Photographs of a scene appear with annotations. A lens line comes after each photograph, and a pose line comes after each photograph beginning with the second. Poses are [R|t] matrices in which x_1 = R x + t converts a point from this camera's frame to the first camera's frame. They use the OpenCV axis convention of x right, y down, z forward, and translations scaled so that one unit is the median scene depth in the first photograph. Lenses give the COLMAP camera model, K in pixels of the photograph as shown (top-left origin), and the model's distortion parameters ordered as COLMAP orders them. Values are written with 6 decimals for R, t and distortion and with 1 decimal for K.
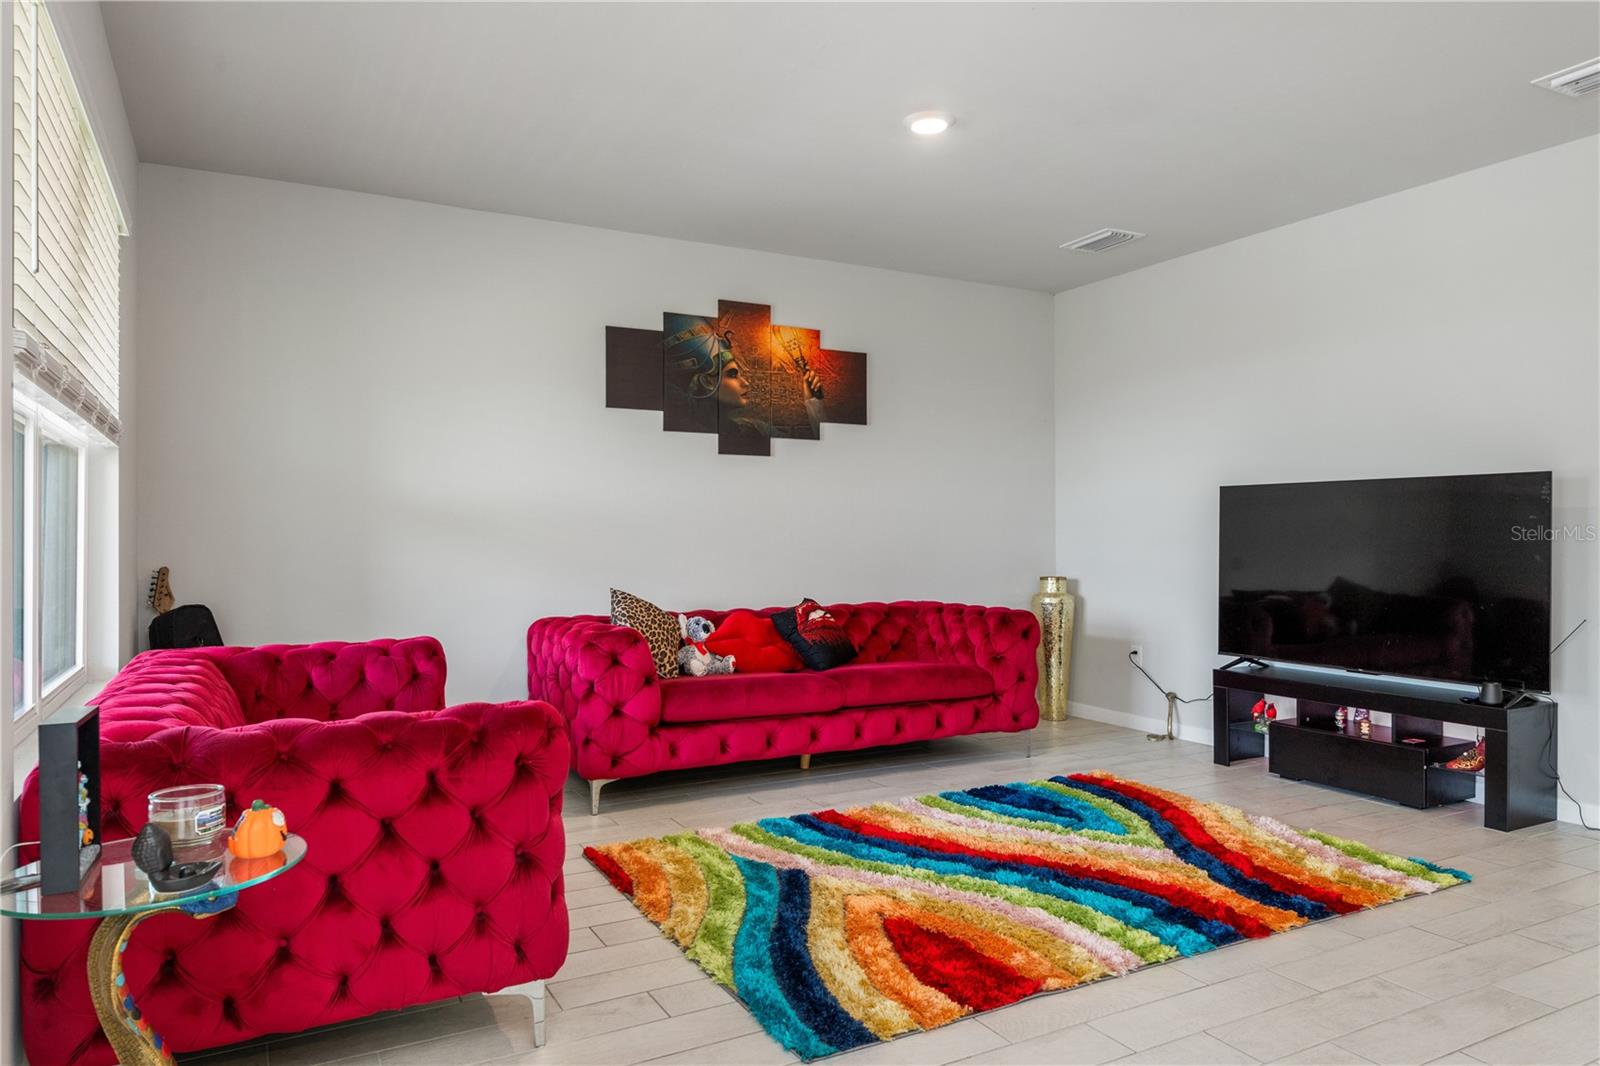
lens RADIAL K [[1032.3, 0, 791.6], [0, 1032.3, 535.2], [0, 0, 1]] dist [0.009036, -0.002563]
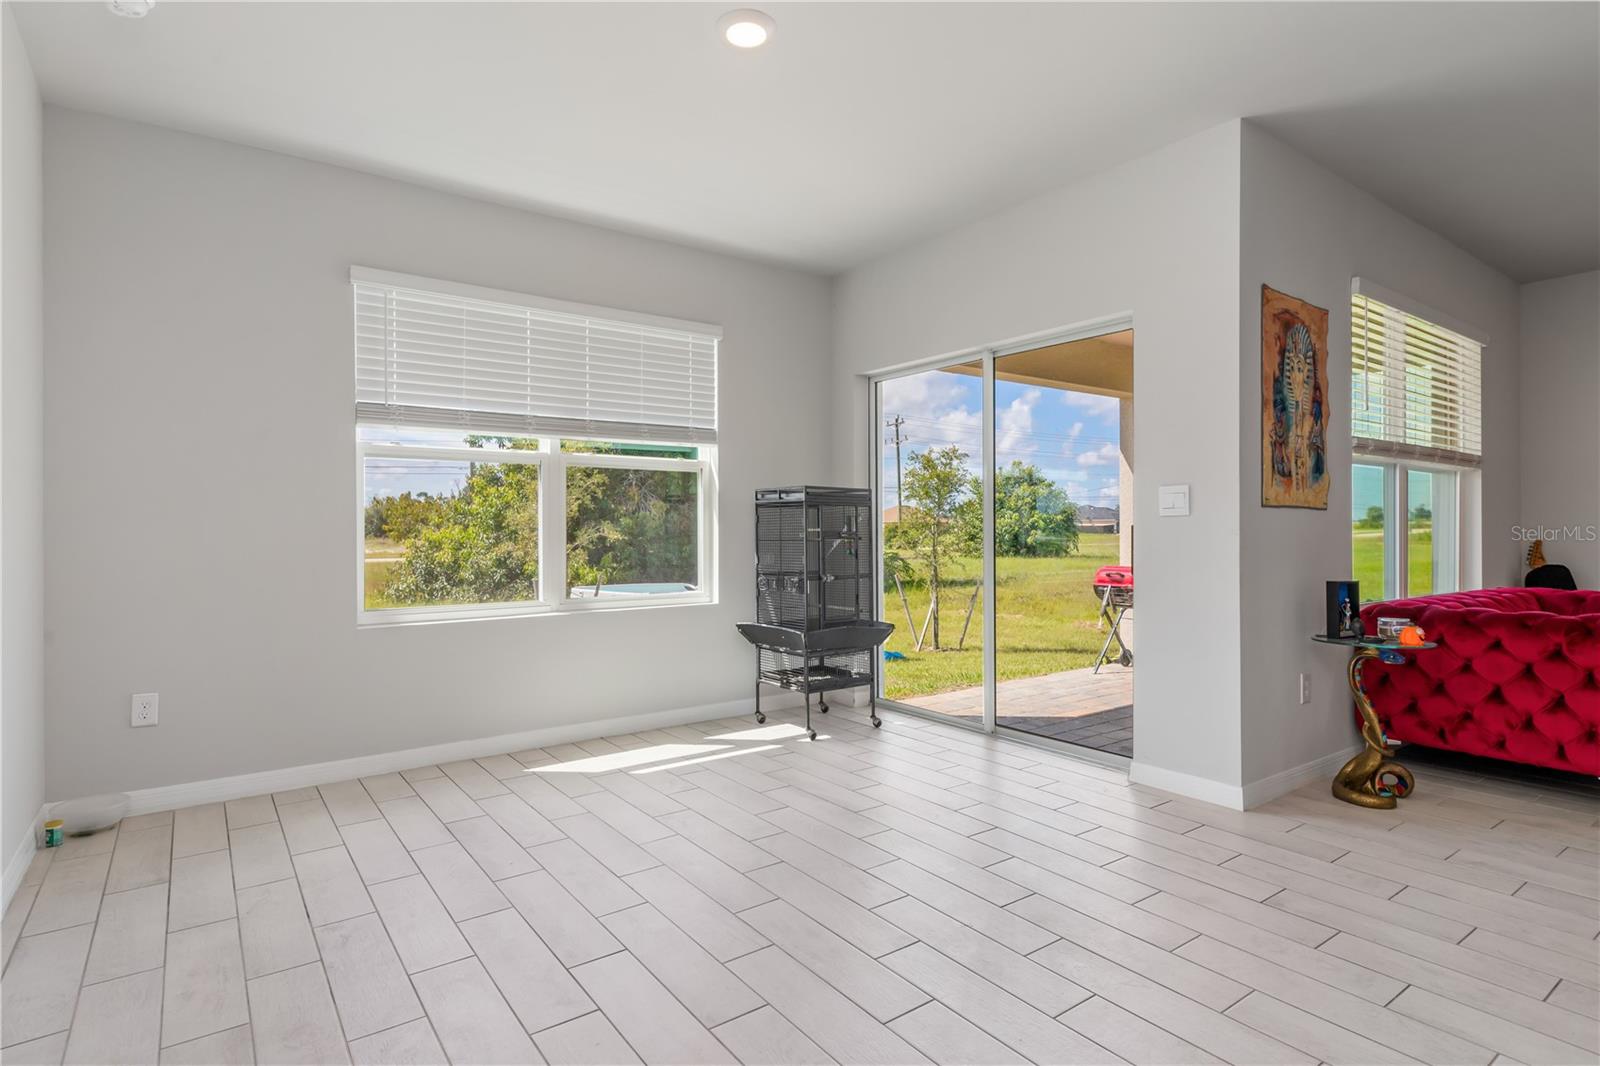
lens RADIAL K [[826.6, 0, 794.3], [0, 826.6, 526.8], [0, 0, 1]] dist [0.001498, -0.000399]
pose [[0.143250, -0.001373, -0.989686, 0.455885], [0.002554, 0.999996, -0.001018, 0.007879], [0.989683, -0.002381, 0.143253, -0.277569]]
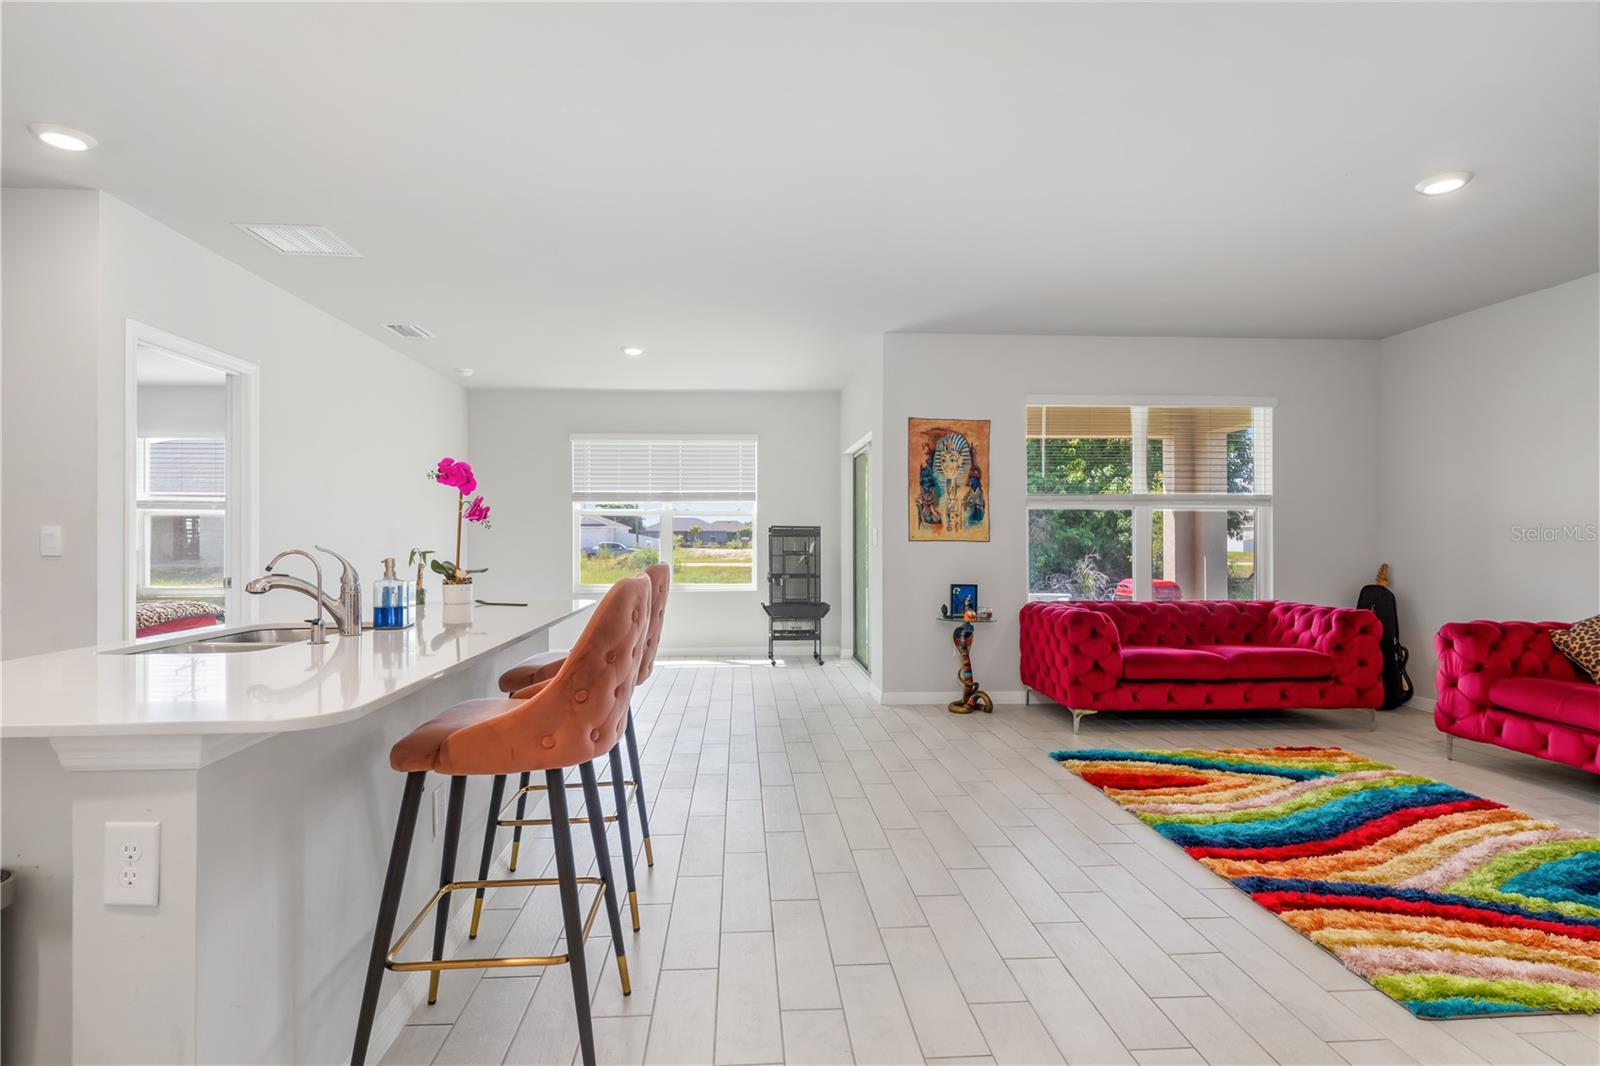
lens RADIAL K [[813.4, 0, 793.6], [0, 813.4, 532.9], [0, 0, 1]] dist [0.003792, -0.000943]
pose [[-0.405495, -0.003351, -0.914091, 1.072510], [0.001931, 0.999988, -0.004522, -0.018101], [0.914095, -0.003598, -0.405484, 0.628447]]
